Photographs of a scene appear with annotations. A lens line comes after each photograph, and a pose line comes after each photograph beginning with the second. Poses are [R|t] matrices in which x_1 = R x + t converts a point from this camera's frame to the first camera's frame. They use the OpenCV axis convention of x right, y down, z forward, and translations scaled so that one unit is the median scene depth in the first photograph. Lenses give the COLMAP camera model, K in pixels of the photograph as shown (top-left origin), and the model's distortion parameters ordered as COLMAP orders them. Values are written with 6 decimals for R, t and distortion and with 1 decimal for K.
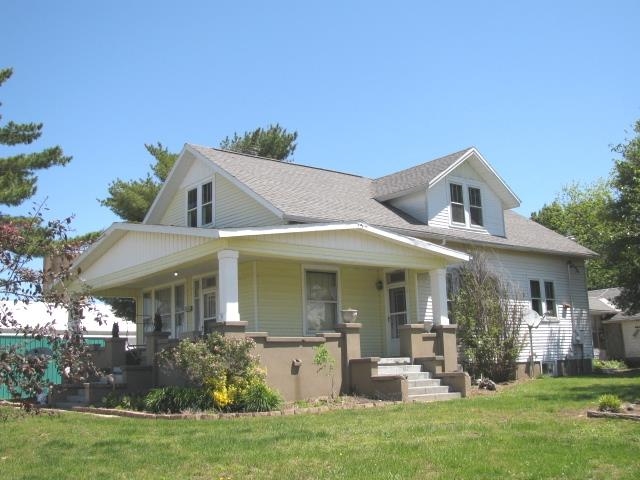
lens RADIAL K [[715.8, 0, 320.0], [0, 715.8, 240.0], [0, 0, 1]] dist [-0.179806, -0.000316]
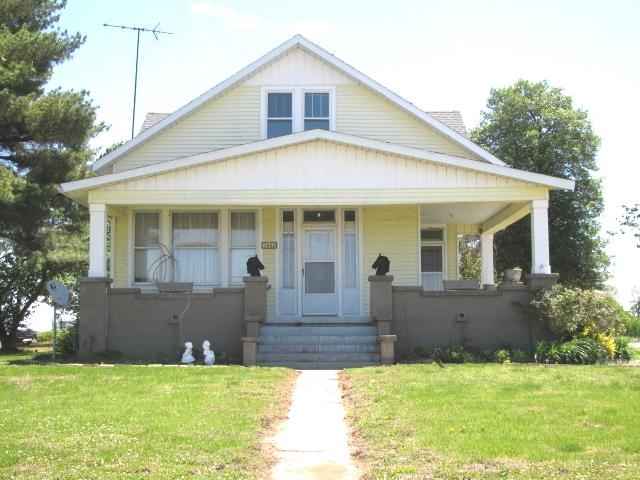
lens RADIAL K [[948.1, 0, 320.0], [0, 948.1, 240.0], [0, 0, 1]] dist [-0.044873, 0.027130]
pose [[0.633857, 0.107121, 0.765996, -0.953529], [-0.156059, 0.987707, -0.008988, 0.092954], [-0.757543, -0.113843, 0.642782, 0.293927]]
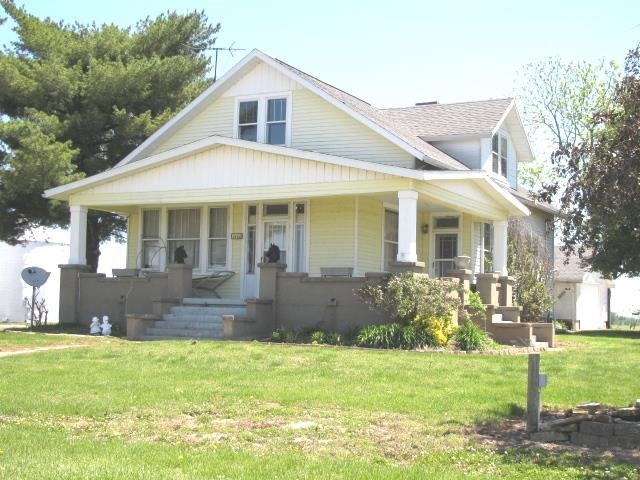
lens RADIAL K [[948.1, 0, 320.0], [0, 948.1, 240.0], [0, 0, 1]] dist [-0.044873, 0.027130]
pose [[0.916972, 0.086874, 0.389377, -0.555886], [-0.125874, 0.989151, 0.075742, -0.001238], [-0.378573, -0.118466, 0.917959, -0.131456]]
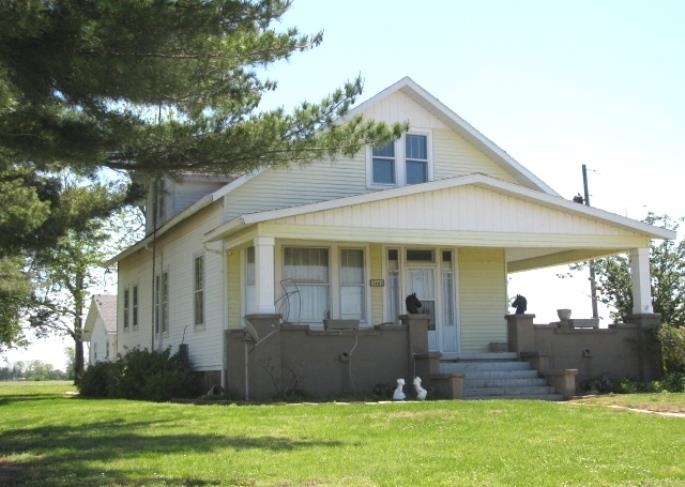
lens RADIAL K [[1033.1, 0, 342.5], [0, 1033.1, 243.5], [0, 0, 1]] dist [-0.014795, 0.060662]
pose [[0.297636, 0.146699, 0.943341, -1.286099], [-0.162095, 0.981541, -0.101497, 0.177594], [-0.940818, -0.122702, 0.315921, 0.688105]]
